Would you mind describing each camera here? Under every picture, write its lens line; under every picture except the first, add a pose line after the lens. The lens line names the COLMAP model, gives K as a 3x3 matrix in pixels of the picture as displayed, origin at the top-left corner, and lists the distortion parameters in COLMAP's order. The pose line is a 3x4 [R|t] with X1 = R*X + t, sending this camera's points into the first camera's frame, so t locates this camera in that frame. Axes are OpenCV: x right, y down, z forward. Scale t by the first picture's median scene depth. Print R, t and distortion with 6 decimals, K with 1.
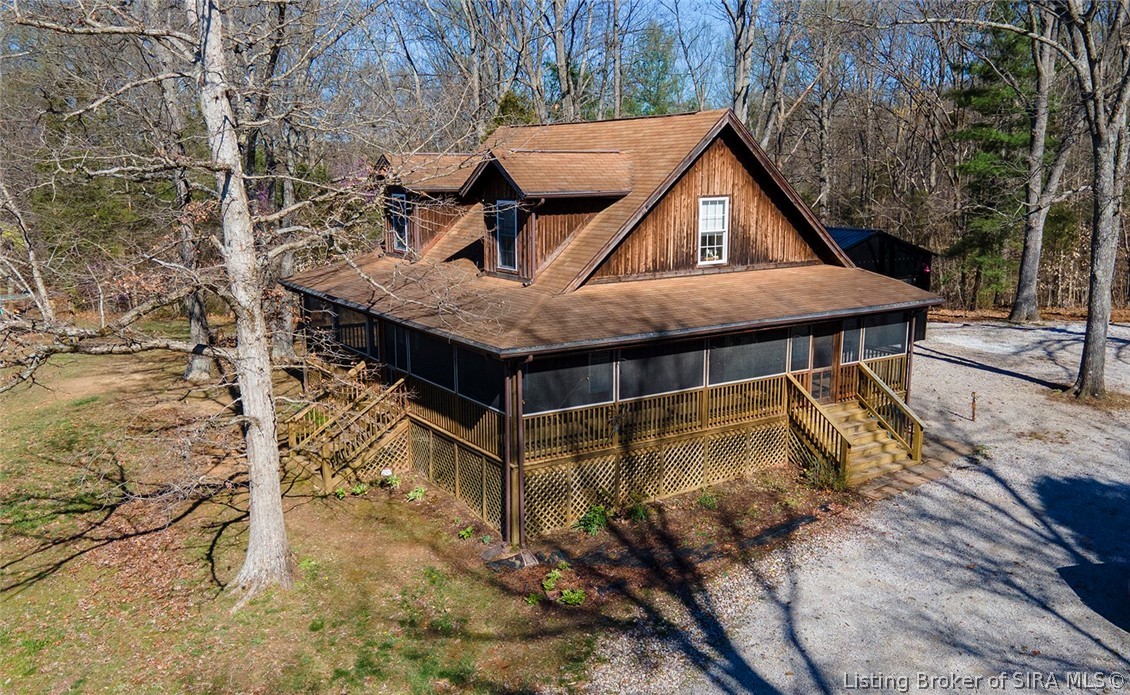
lens RADIAL K [[942.8, 0, 561.4], [0, 942.8, 383.5], [0, 0, 1]] dist [0.006884, -0.006492]
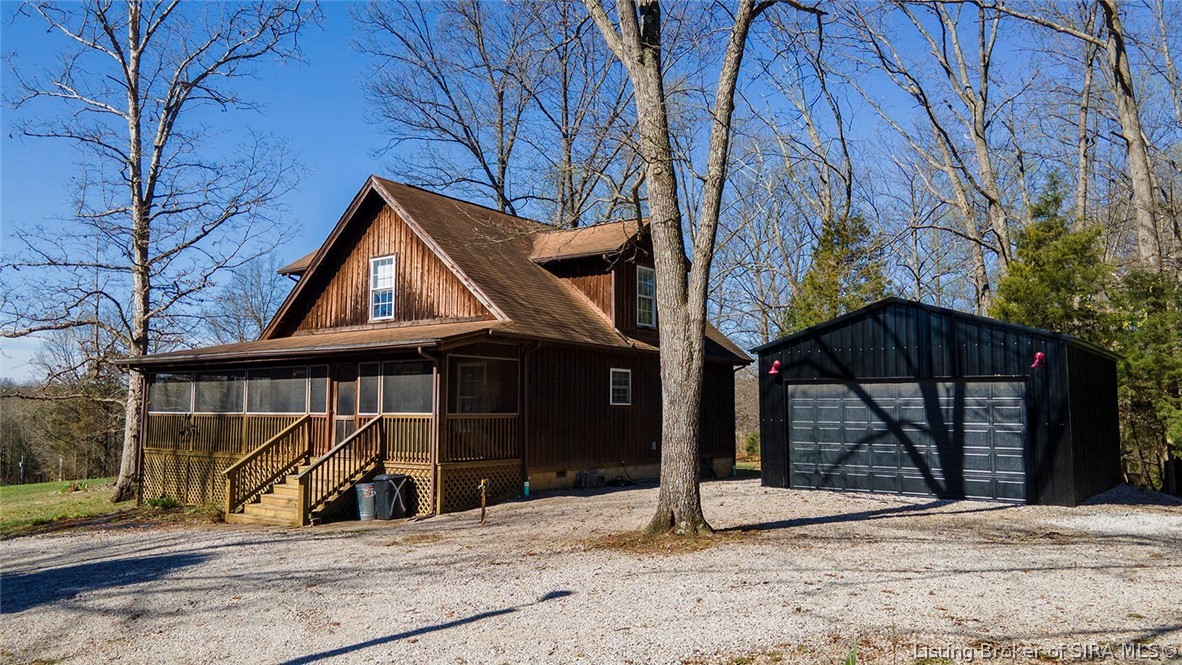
lens RADIAL K [[857.1, 0, 582.6], [0, 857.1, 334.4], [0, 0, 1]] dist [0.052571, -0.000414]
pose [[0.348957, -0.076360, -0.934023, 1.201793], [-0.213847, 0.963890, -0.158697, -0.009594], [0.912413, 0.255116, 0.320027, 0.974609]]
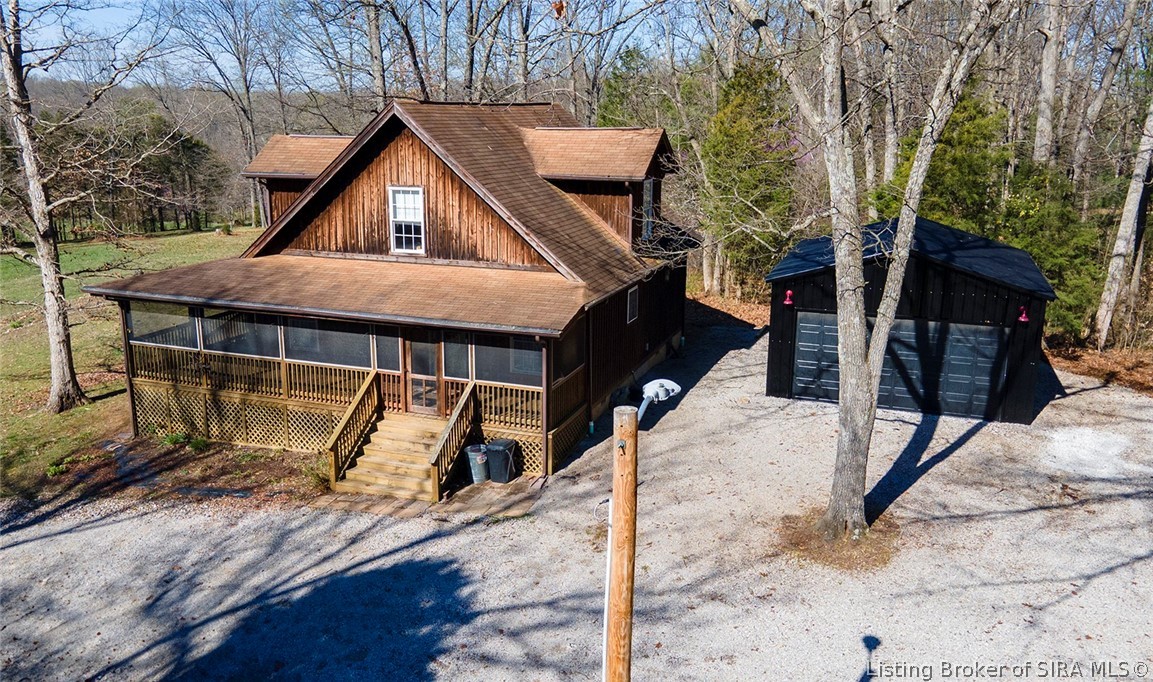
lens RADIAL K [[937.1, 0, 540.9], [0, 937.1, 346.6], [0, 0, 1]] dist [0.063244, -0.015759]
pose [[0.586540, 0.201471, -0.784462, 1.134116], [-0.184189, 0.976369, 0.113040, -0.181738], [0.788698, 0.078187, 0.609788, 0.547517]]
